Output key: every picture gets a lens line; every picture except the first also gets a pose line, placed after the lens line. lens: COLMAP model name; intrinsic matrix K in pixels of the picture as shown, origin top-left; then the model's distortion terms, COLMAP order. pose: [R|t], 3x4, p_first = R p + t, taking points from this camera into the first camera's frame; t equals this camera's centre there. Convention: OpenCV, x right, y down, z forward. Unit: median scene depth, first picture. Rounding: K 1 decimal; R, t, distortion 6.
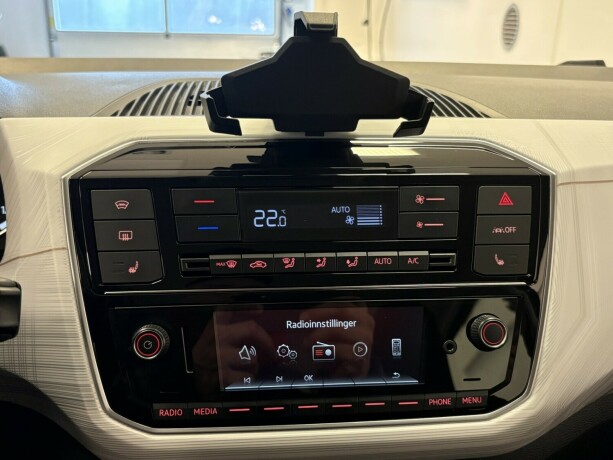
lens RADIAL K [[613.7, 0, 305.2], [0, 613.7, 231.1], [0, 0, 1]] dist [0.028793, 0.000000]
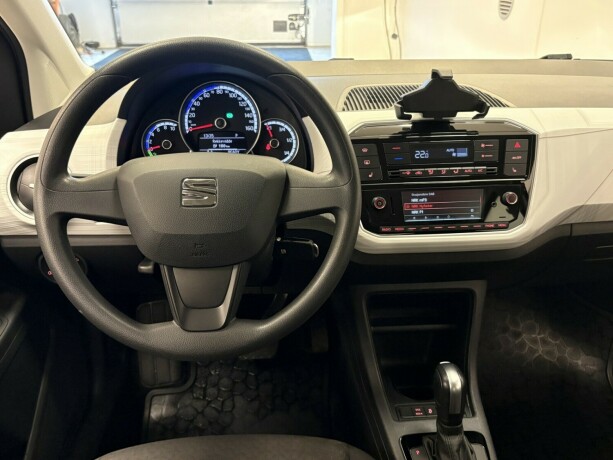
lens RADIAL K [[527.0, 0, 303.4], [0, 527.0, 232.2], [0, 0, 1]] dist [0.015620, -0.022931]
pose [[0.999644, -0.011394, -0.024118, -0.487567], [0.014265, 0.992378, 0.122399, 0.023378], [0.022540, -0.122699, 0.992188, -1.164850]]
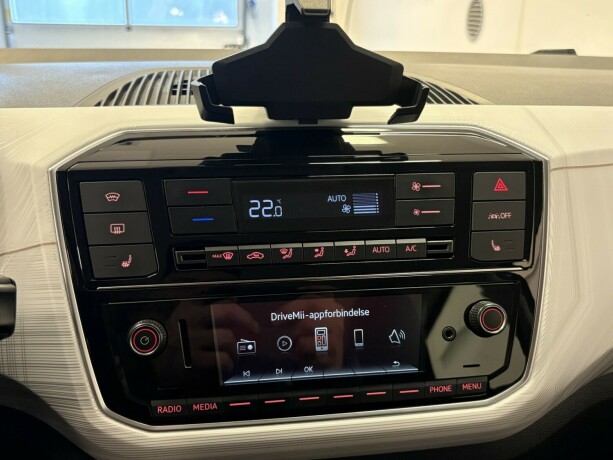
lens RADIAL K [[613.7, 0, 302.6], [0, 613.7, 229.6], [0, 0, 1]] dist [0.028793, 0.000000]
pose [[0.998532, -0.019560, 0.050518, -0.048265], [0.019106, 0.999773, 0.009447, 0.004859], [-0.050691, -0.008468, 0.998678, 0.017145]]
